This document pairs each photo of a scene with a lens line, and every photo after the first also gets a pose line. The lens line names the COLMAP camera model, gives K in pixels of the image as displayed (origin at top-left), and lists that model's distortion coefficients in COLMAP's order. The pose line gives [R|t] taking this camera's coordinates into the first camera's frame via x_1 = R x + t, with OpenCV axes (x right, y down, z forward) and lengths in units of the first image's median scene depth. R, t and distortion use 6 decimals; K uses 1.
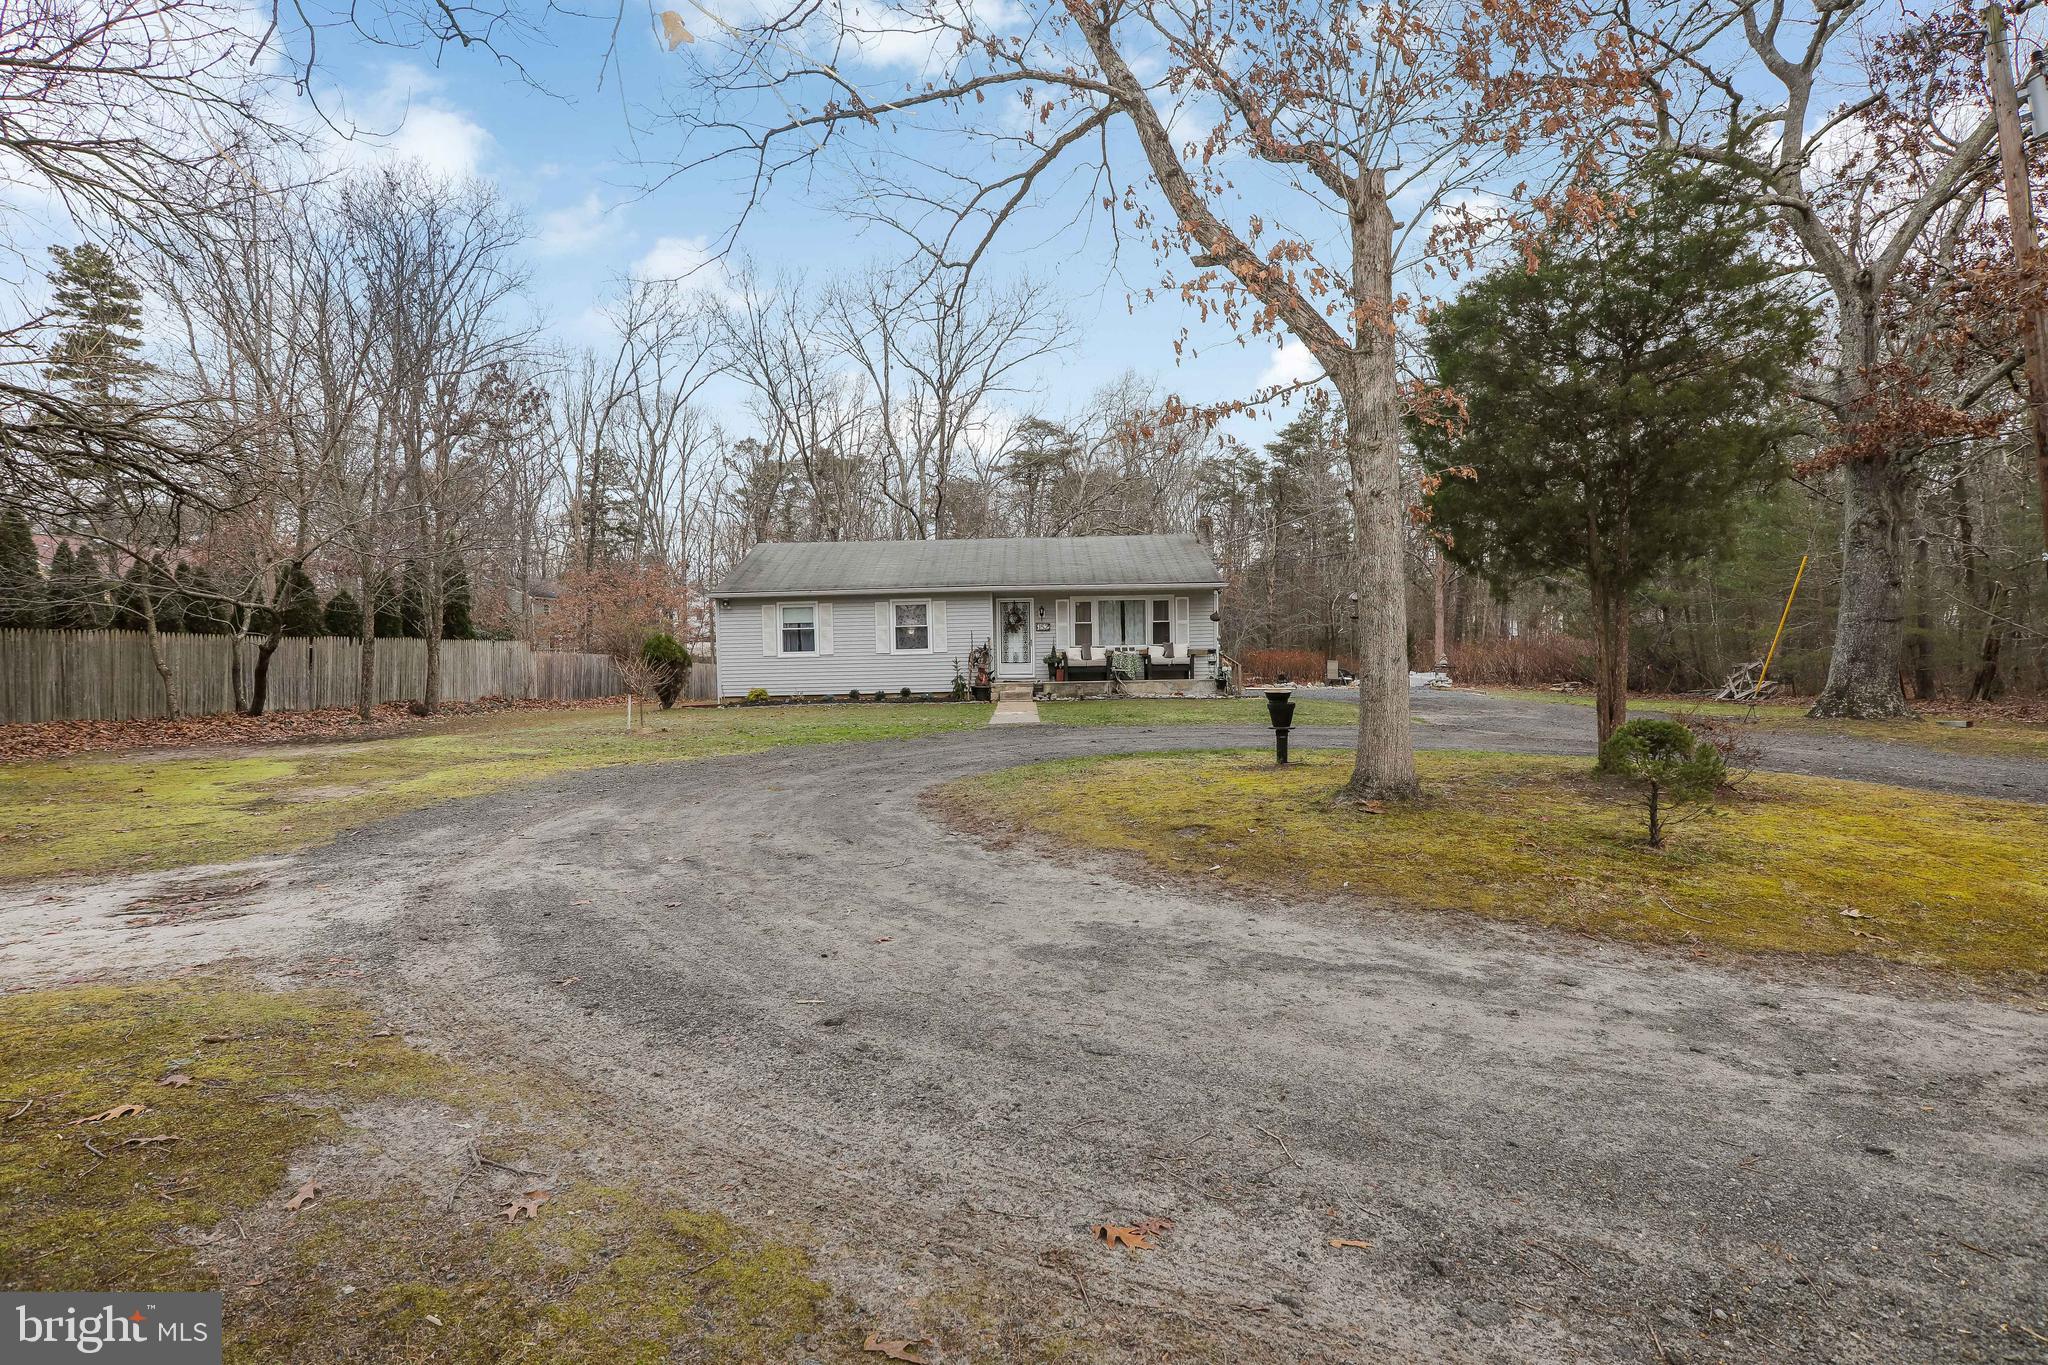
lens RADIAL K [[919.8, 0, 1028.4], [0, 919.8, 676.8], [0, 0, 1]] dist [0.004724, 0.000425]
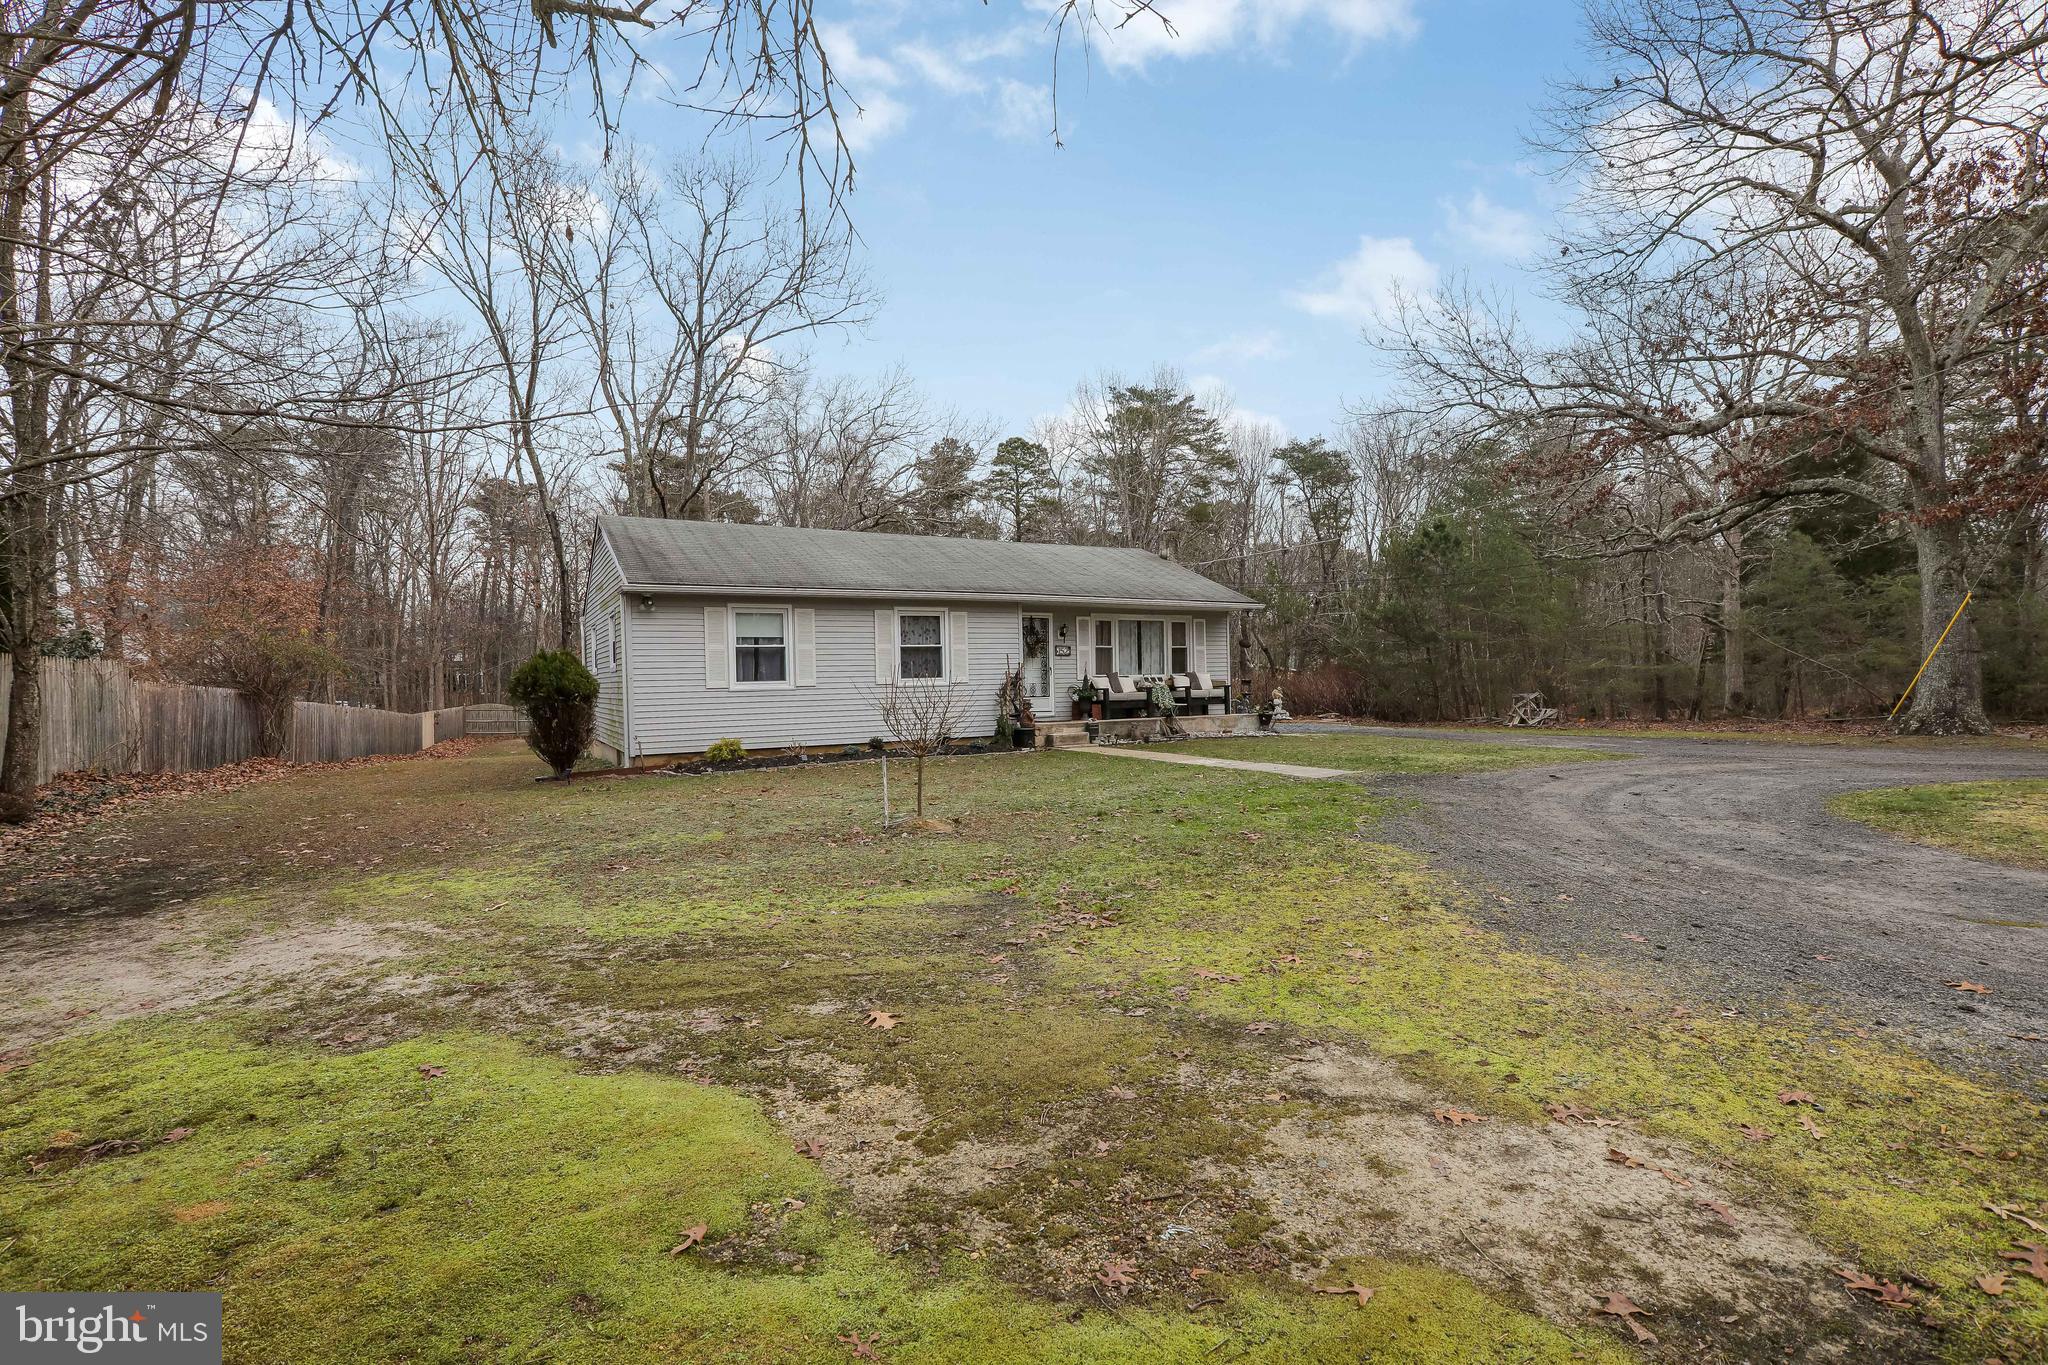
lens RADIAL K [[919.8, 0, 1024.8], [0, 919.8, 692.7], [0, 0, 1]] dist [0.004724, 0.000425]
pose [[0.868210, -0.003984, 0.496181, -0.410364], [0.016924, 0.999624, -0.021587, -0.002020], [-0.495908, 0.027139, 0.867951, 0.342580]]
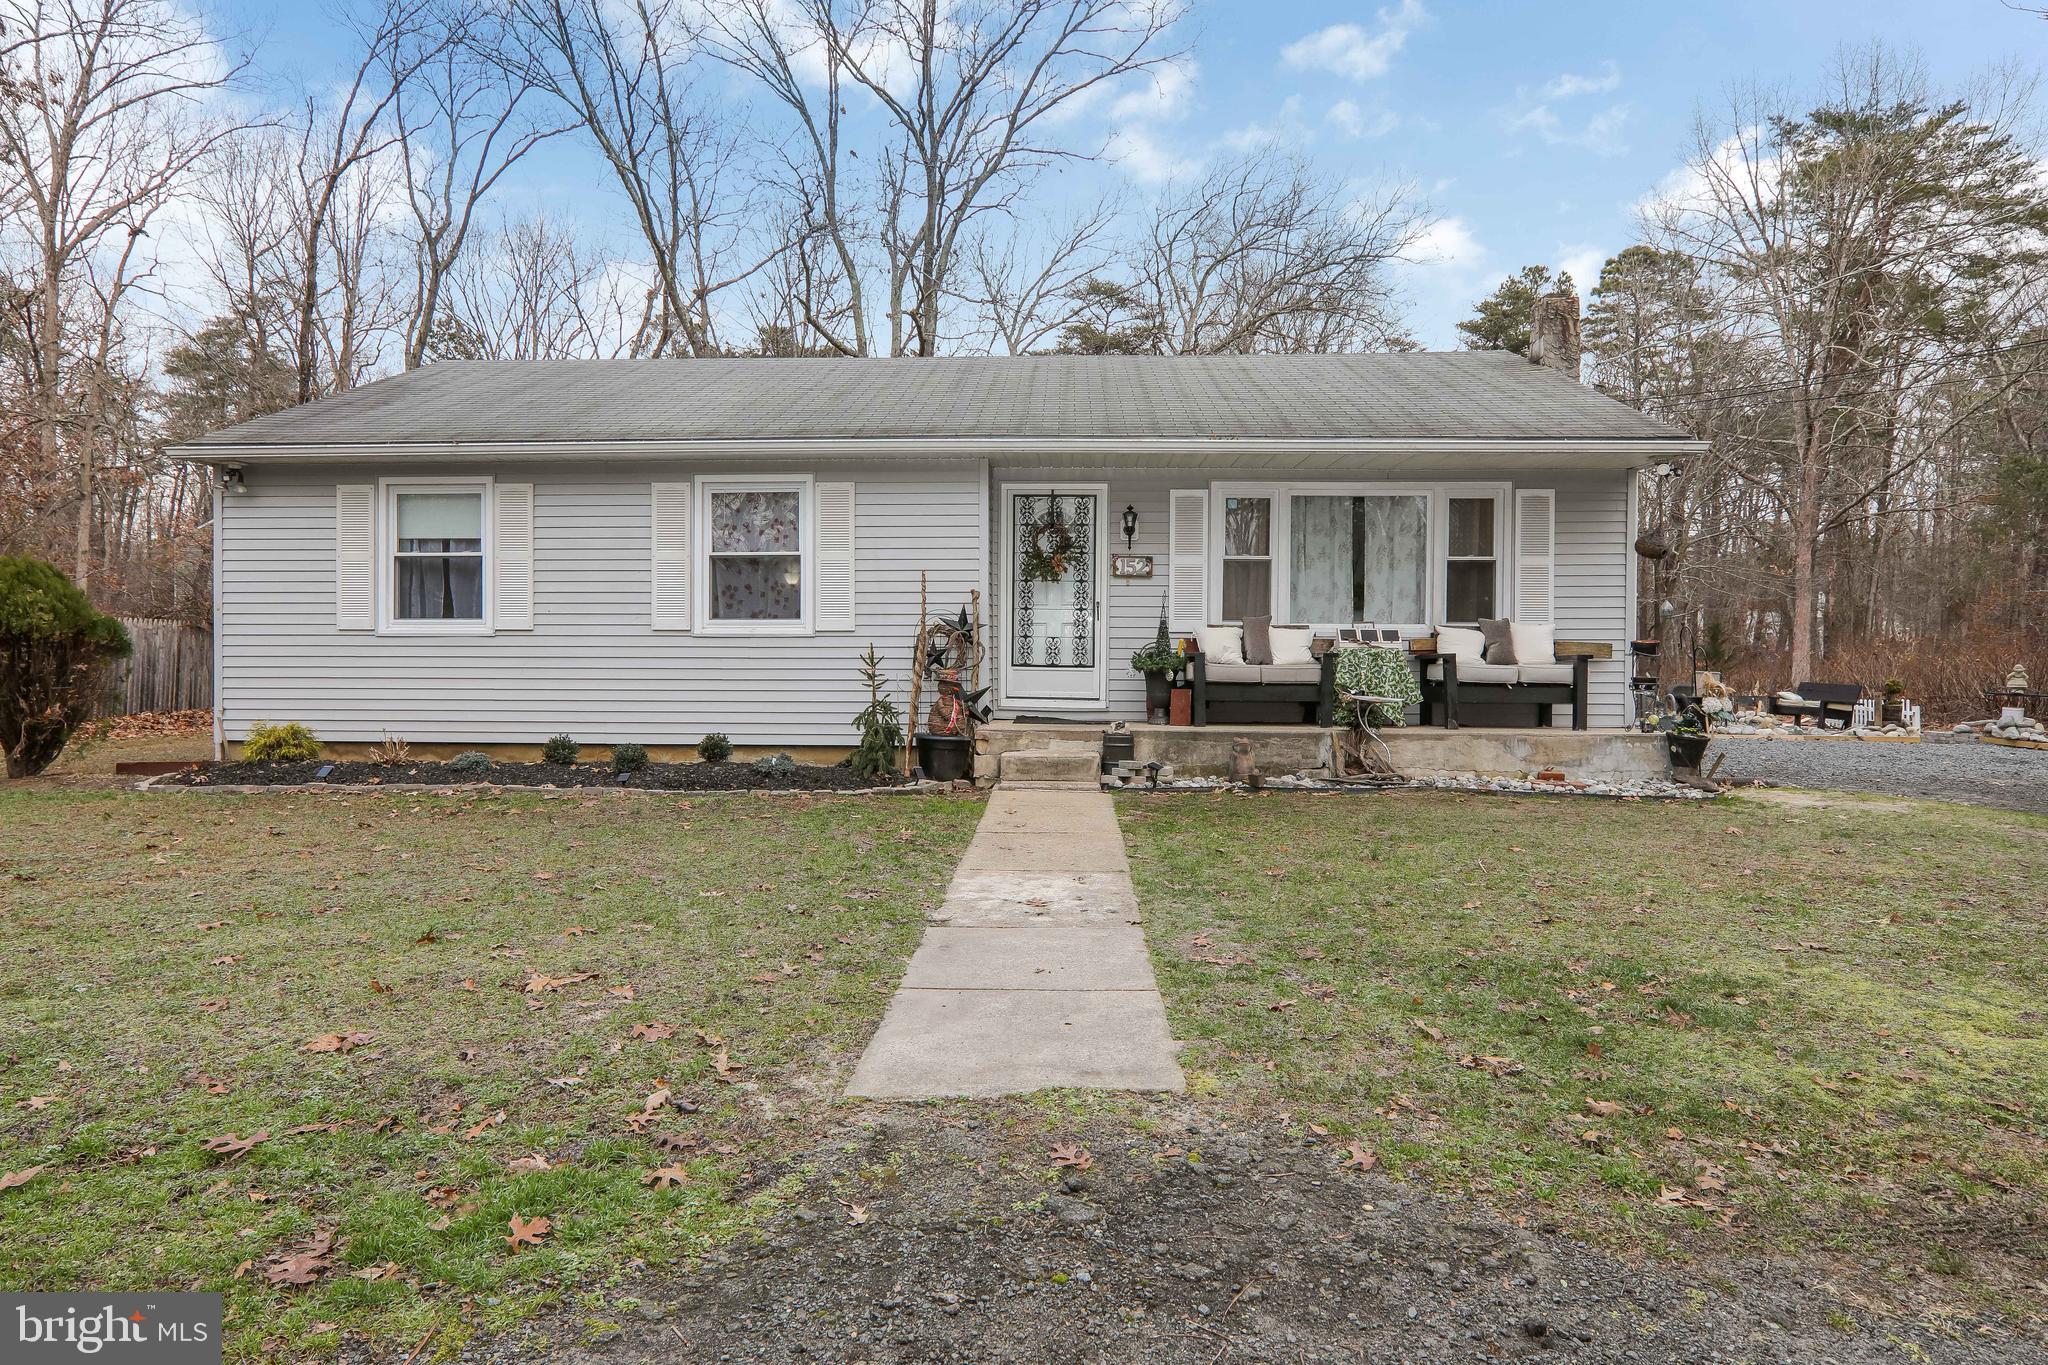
lens RADIAL K [[1167.9, 0, 1023.3], [0, 1167.9, 663.0], [0, 0, 1]] dist [-0.006581, -0.002474]
pose [[0.998721, 0.025480, -0.043679, -0.005523], [-0.025722, 0.999657, -0.005001, -0.014105], [0.043537, 0.006118, 0.999033, 0.562848]]
